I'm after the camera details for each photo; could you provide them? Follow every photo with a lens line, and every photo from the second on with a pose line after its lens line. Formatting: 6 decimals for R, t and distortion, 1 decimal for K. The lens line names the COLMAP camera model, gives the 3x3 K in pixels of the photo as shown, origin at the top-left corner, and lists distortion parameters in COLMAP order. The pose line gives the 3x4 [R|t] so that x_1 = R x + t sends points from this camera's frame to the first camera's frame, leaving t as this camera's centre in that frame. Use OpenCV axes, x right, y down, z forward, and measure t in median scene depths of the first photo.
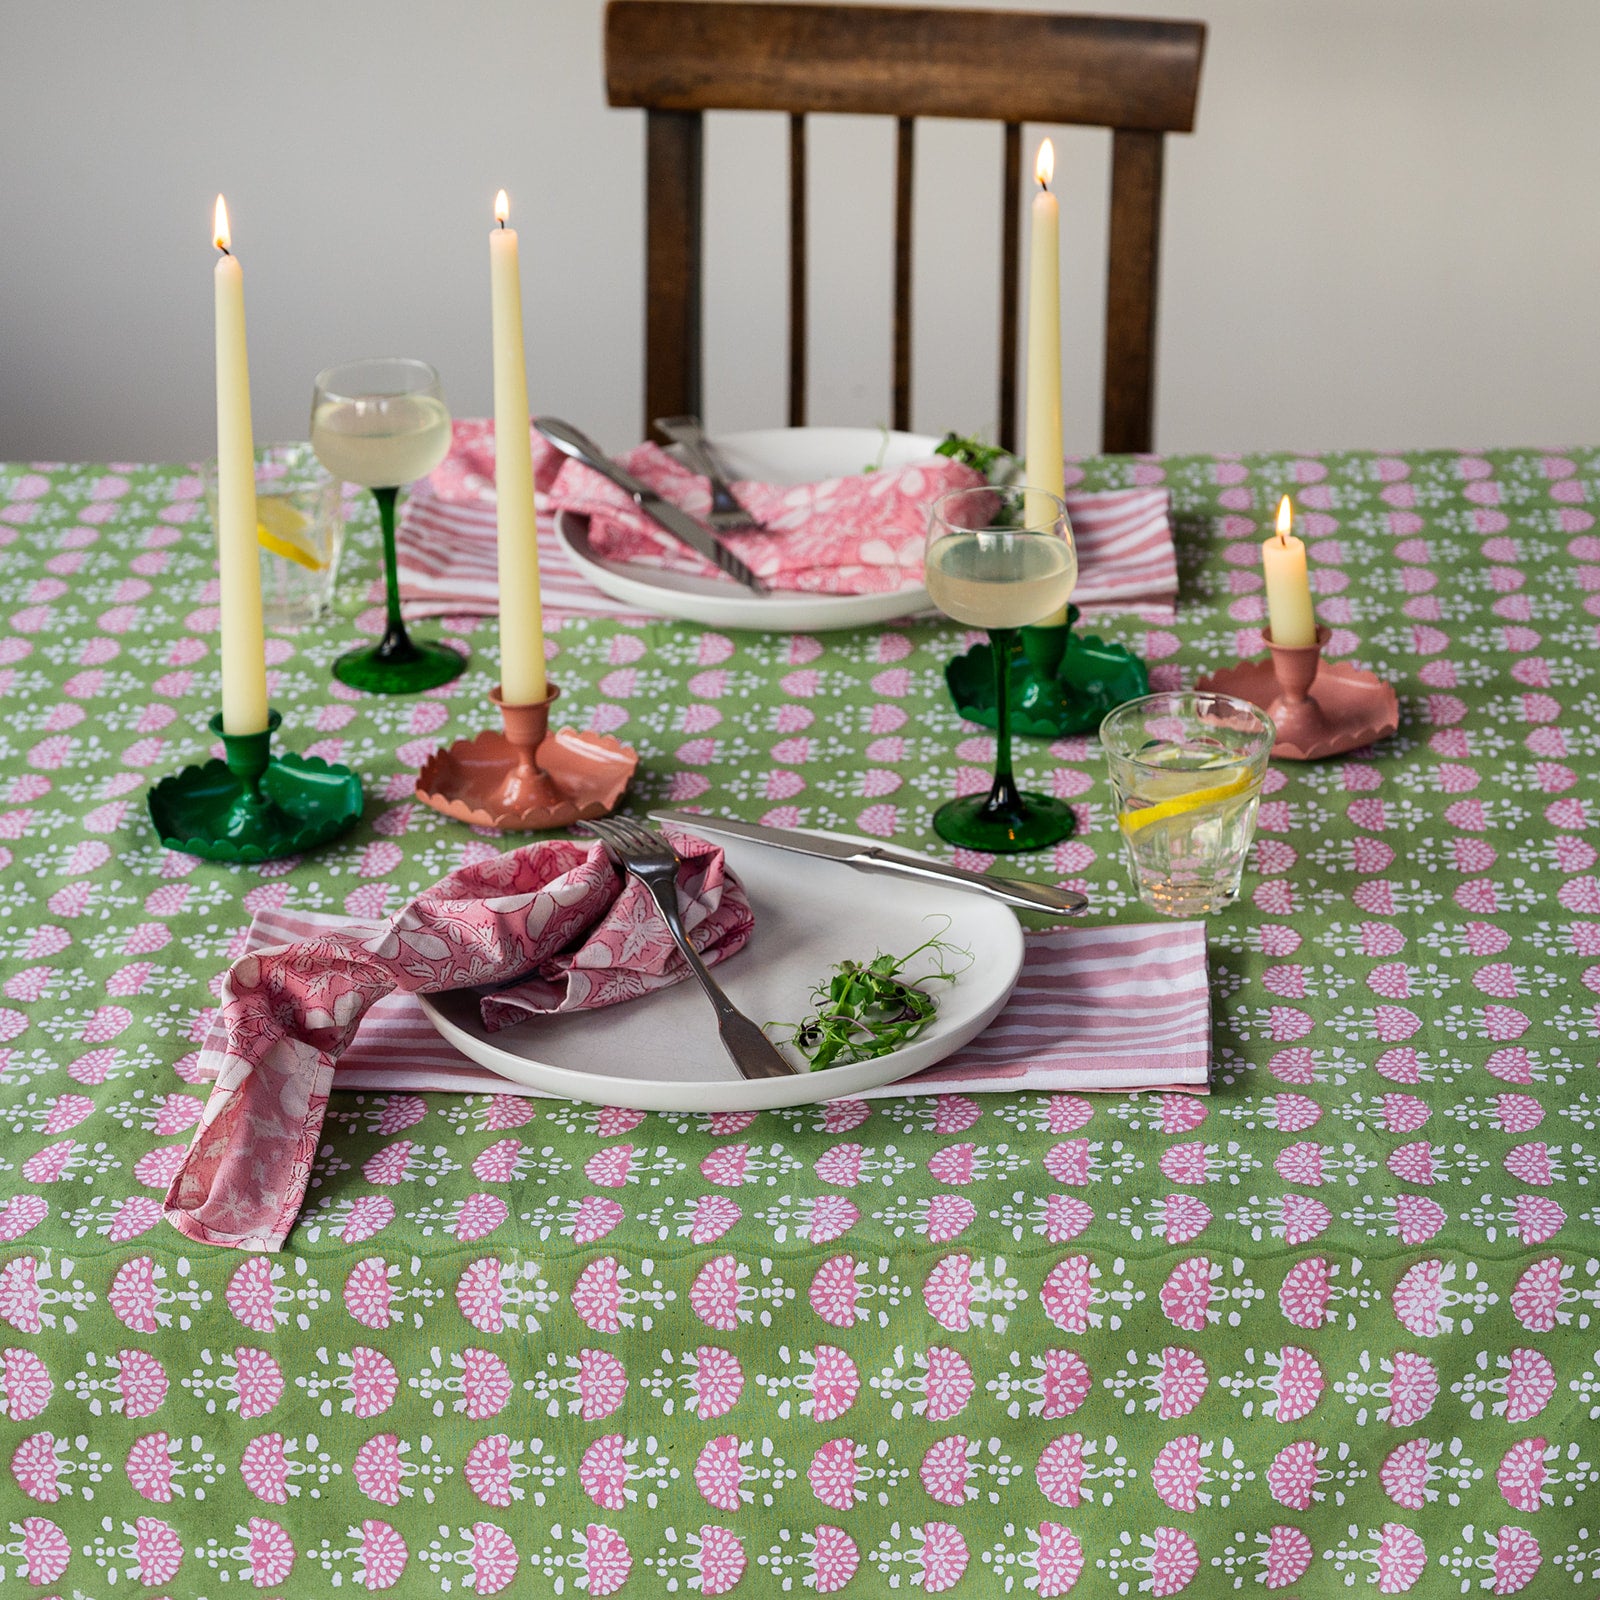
lens RADIAL K [[4356.3, 0, 794.3], [0, 4356.3, 799.8], [0, 0, 1]] dist [0.028528, 0.000000]
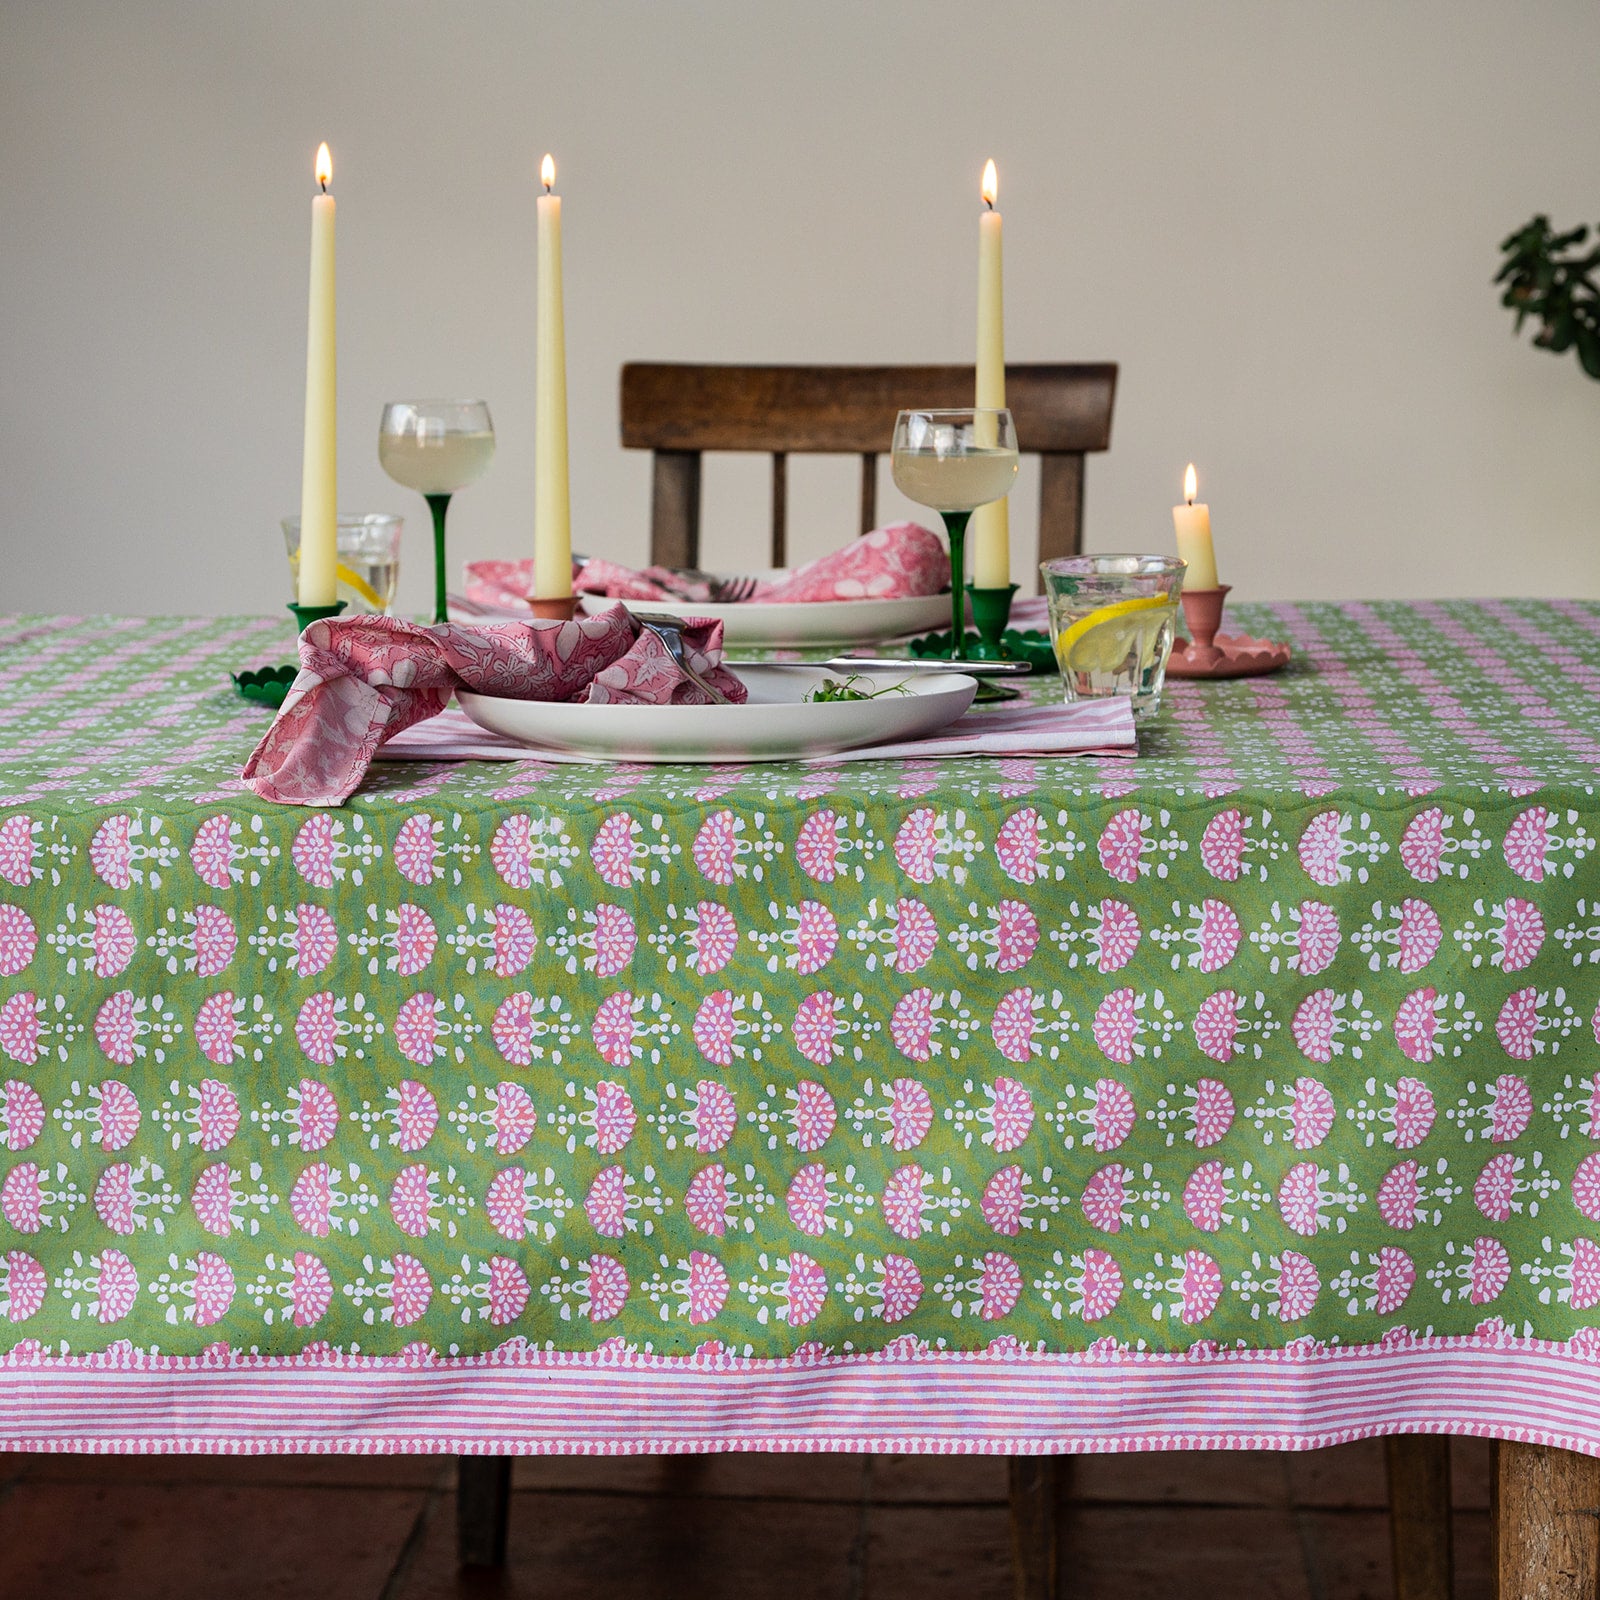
lens RADIAL K [[3860.0, 0, 784.1], [0, 3860.0, 744.1], [0, 0, 1]] dist [0.048302, 0.000000]
pose [[0.999895, 0.012724, 0.006984, -0.007029], [-0.010046, 0.953972, -0.299729, 0.384336], [-0.010477, 0.299627, 0.953999, 0.010964]]
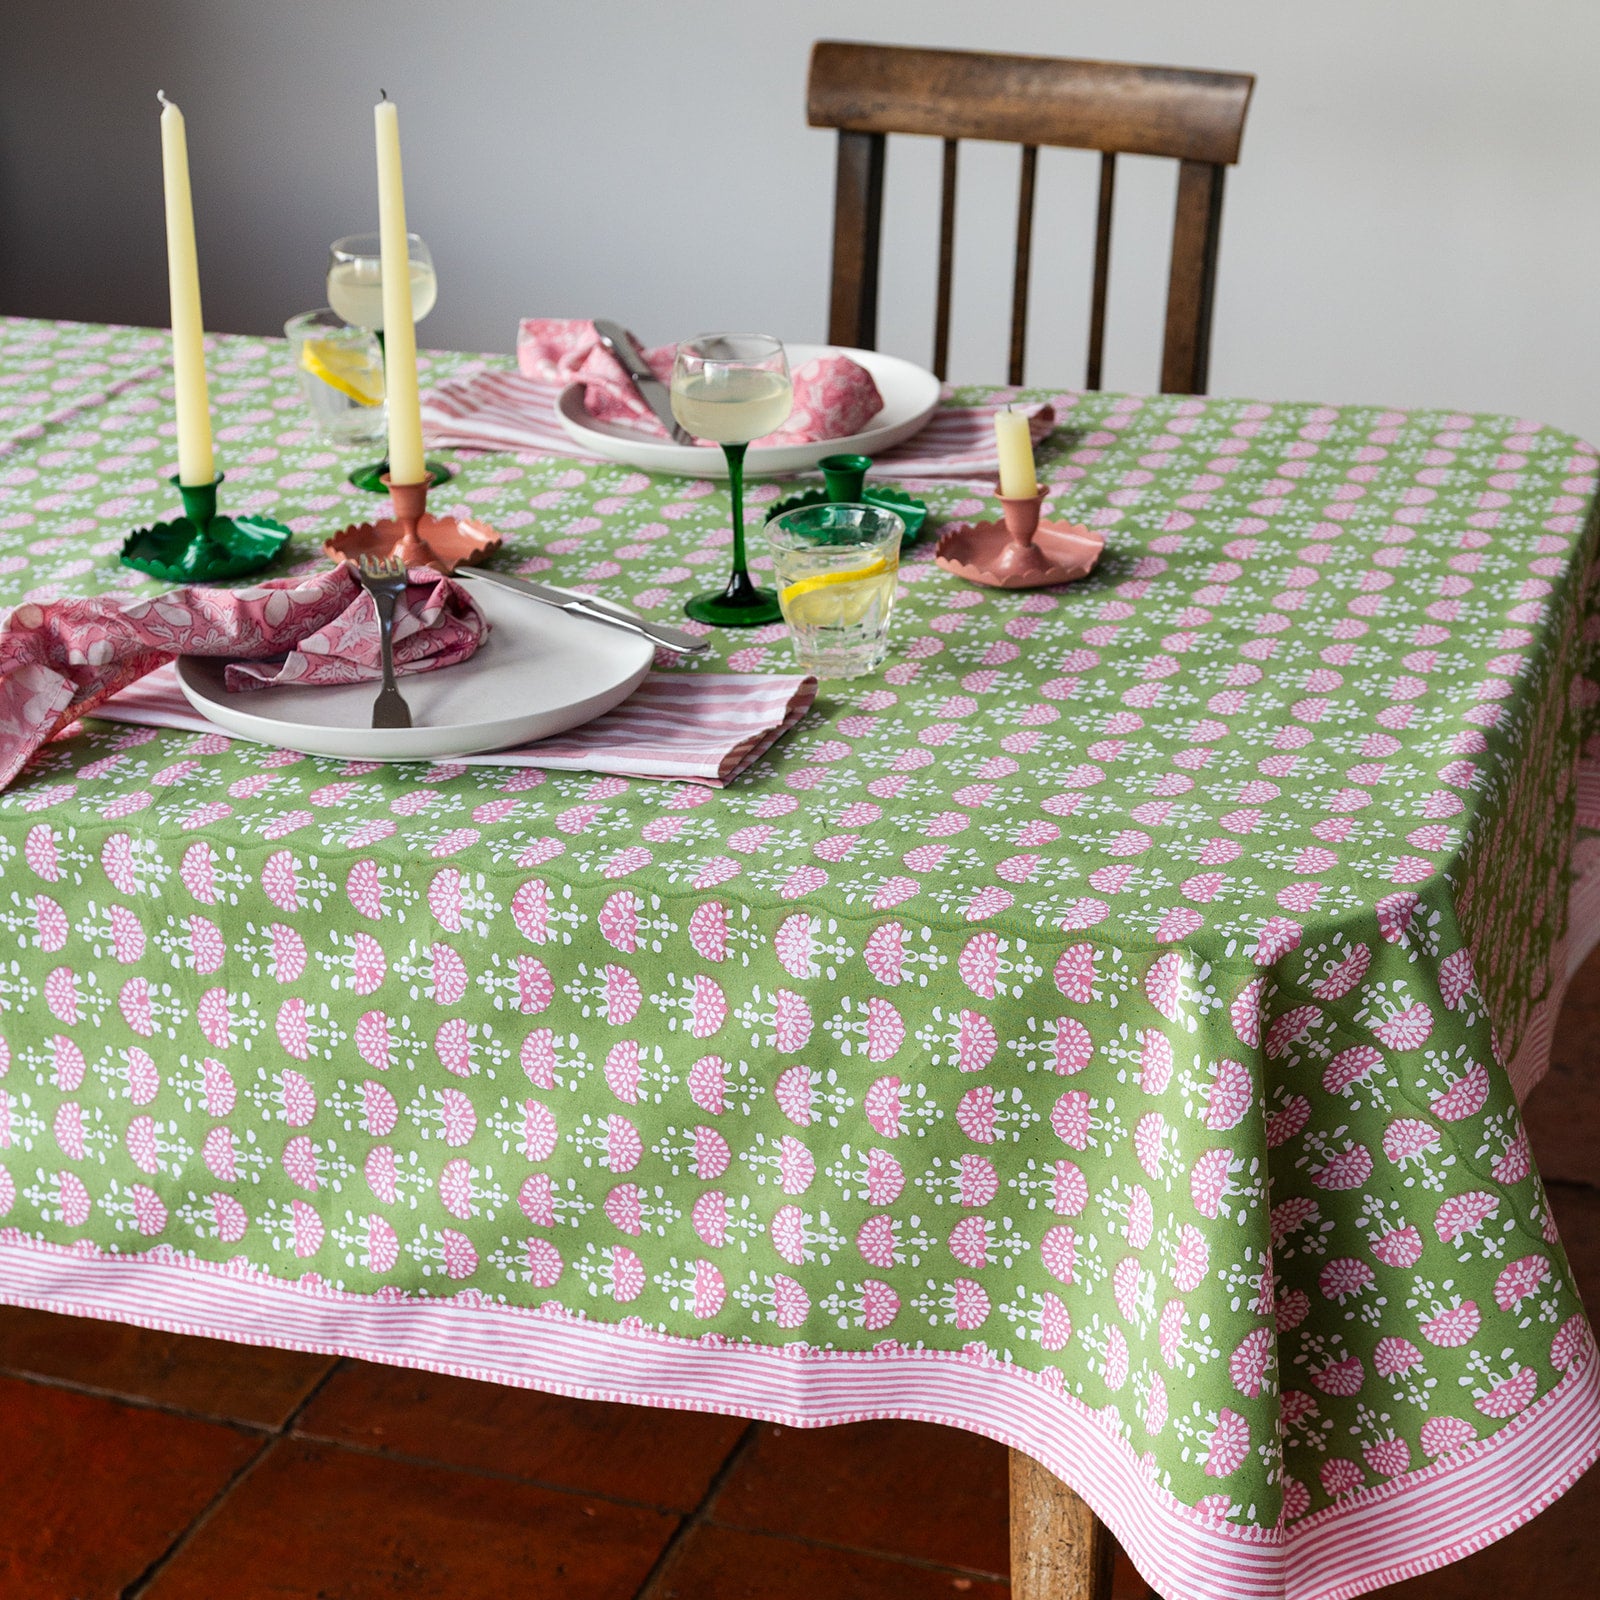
lens RADIAL K [[3316.6, 0, 779.9], [0, 3316.6, 985.8], [0, 0, 1]] dist [-0.013570, 0.000000]
pose [[0.959328, 0.120939, -0.255076, 0.367641], [-0.114047, 0.992600, 0.041698, 0.084092], [0.258232, -0.010912, 0.966021, 0.088407]]
